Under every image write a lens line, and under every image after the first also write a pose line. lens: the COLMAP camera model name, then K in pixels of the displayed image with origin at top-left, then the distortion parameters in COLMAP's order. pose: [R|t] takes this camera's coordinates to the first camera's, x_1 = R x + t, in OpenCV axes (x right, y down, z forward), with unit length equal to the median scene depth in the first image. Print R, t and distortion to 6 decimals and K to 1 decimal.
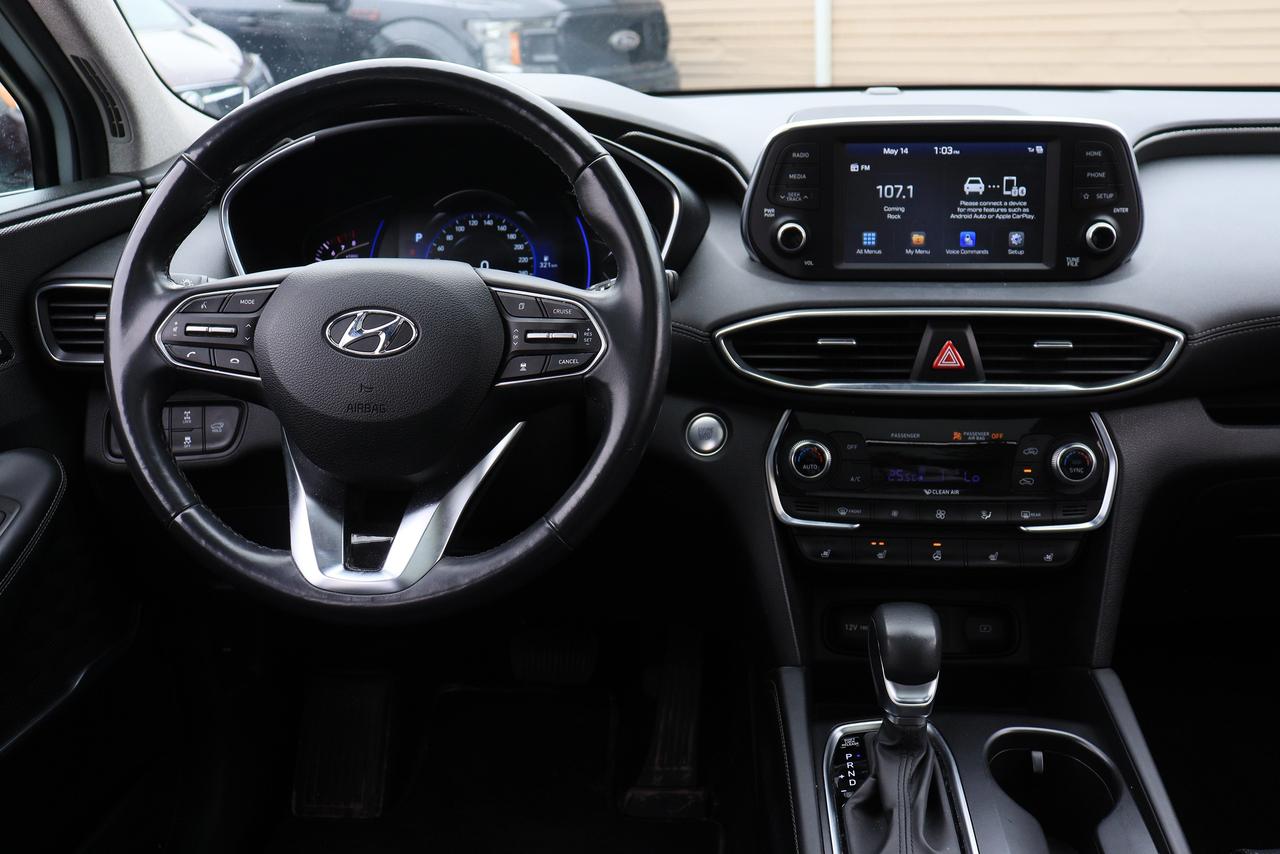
lens RADIAL K [[1189.1, 0, 636.1], [0, 1189.1, 427.1], [0, 0, 1]] dist [-0.102722, 0.000000]
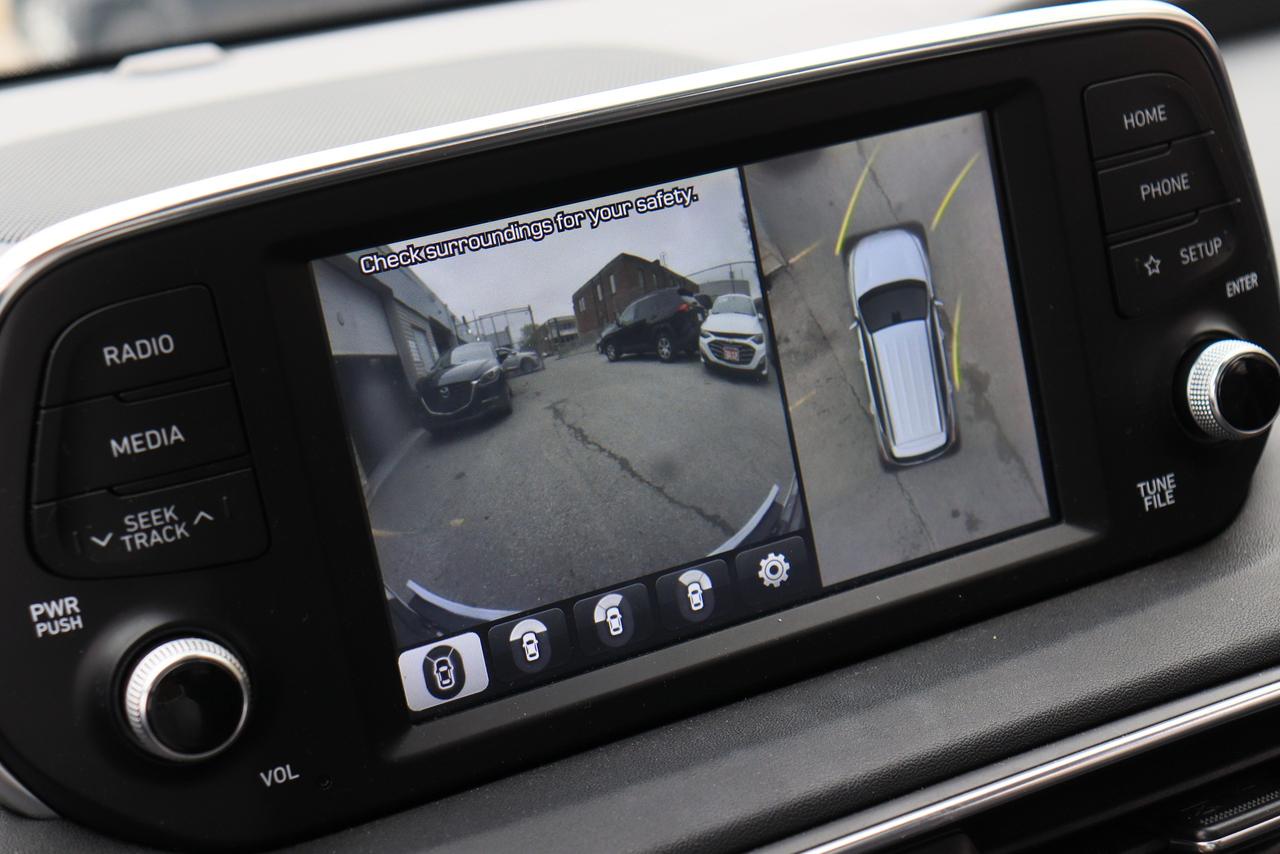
lens RADIAL K [[2121.3, 0, 686.6], [0, 2121.3, 420.3], [0, 0, 1]] dist [0.049398, 0.000000]
pose [[0.842114, -0.230190, 0.487706, 0.022773], [0.285600, 0.957462, -0.041232, -0.167976], [-0.457468, 0.174011, 0.872034, 0.584387]]
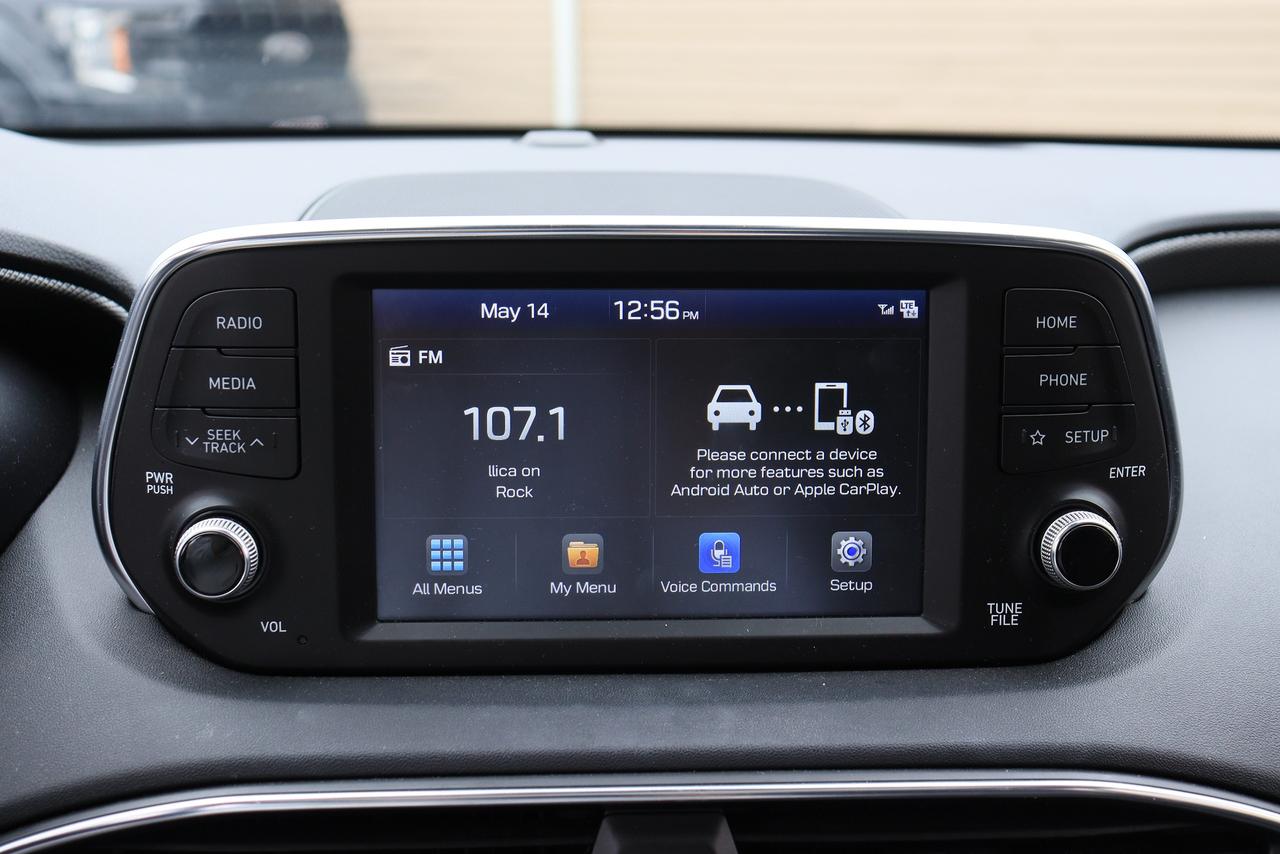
lens RADIAL K [[1665.7, 0, 641.1], [0, 1665.7, 426.7], [0, 0, 1]] dist [-0.038952, 0.000000]
pose [[0.982692, -0.000941, 0.185245, 0.163834], [0.019537, 0.994936, -0.098589, -0.148722], [-0.184215, 0.100502, 0.977734, 0.501601]]
